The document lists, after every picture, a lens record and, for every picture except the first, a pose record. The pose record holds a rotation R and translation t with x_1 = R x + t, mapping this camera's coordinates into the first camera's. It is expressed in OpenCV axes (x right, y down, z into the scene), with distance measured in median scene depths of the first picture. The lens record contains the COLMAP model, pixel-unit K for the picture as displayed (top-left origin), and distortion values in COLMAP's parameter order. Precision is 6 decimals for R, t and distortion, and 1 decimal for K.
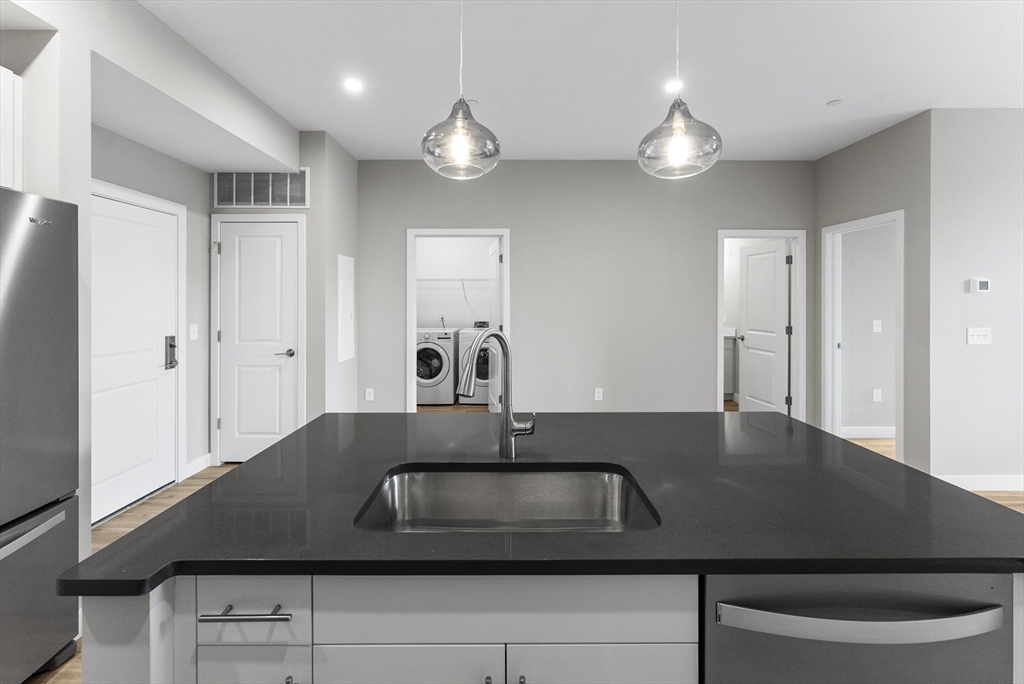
lens RADIAL K [[434.9, 0, 508.4], [0, 434.9, 300.2], [0, 0, 1]] dist [0.002153, 0.000347]
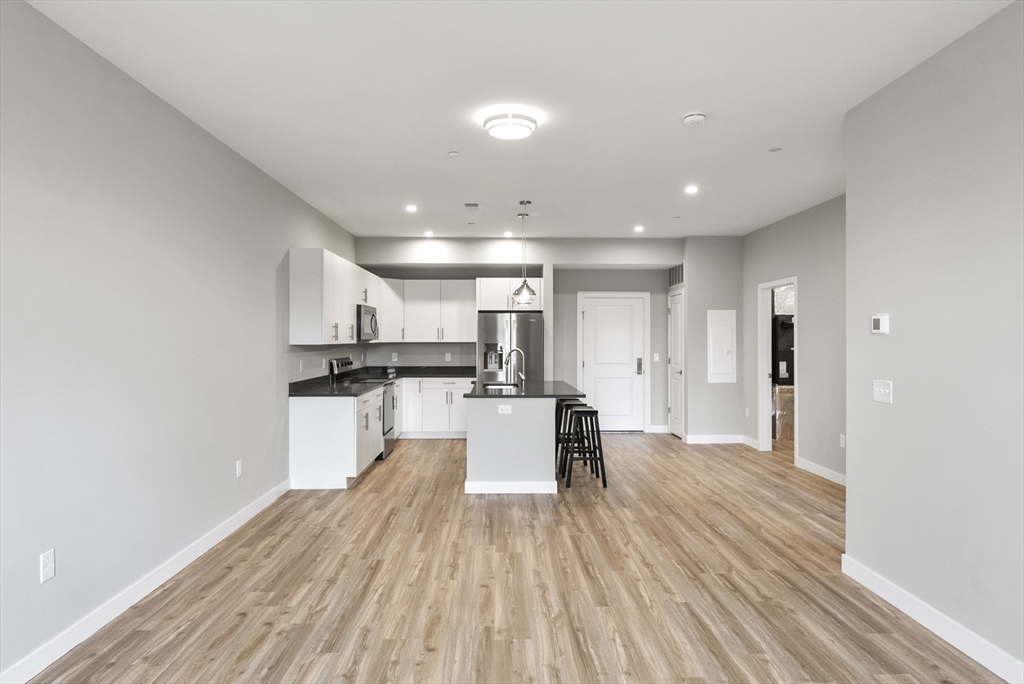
lens RADIAL K [[627.7, 0, 511.1], [0, 627.7, 323.5], [0, 0, 1]] dist [-0.002037, -0.000446]
pose [[0.024369, -0.024159, -0.999411, 1.915044], [-0.002265, 0.999704, -0.024221, -0.006338], [0.999700, 0.002854, 0.024307, 0.294964]]
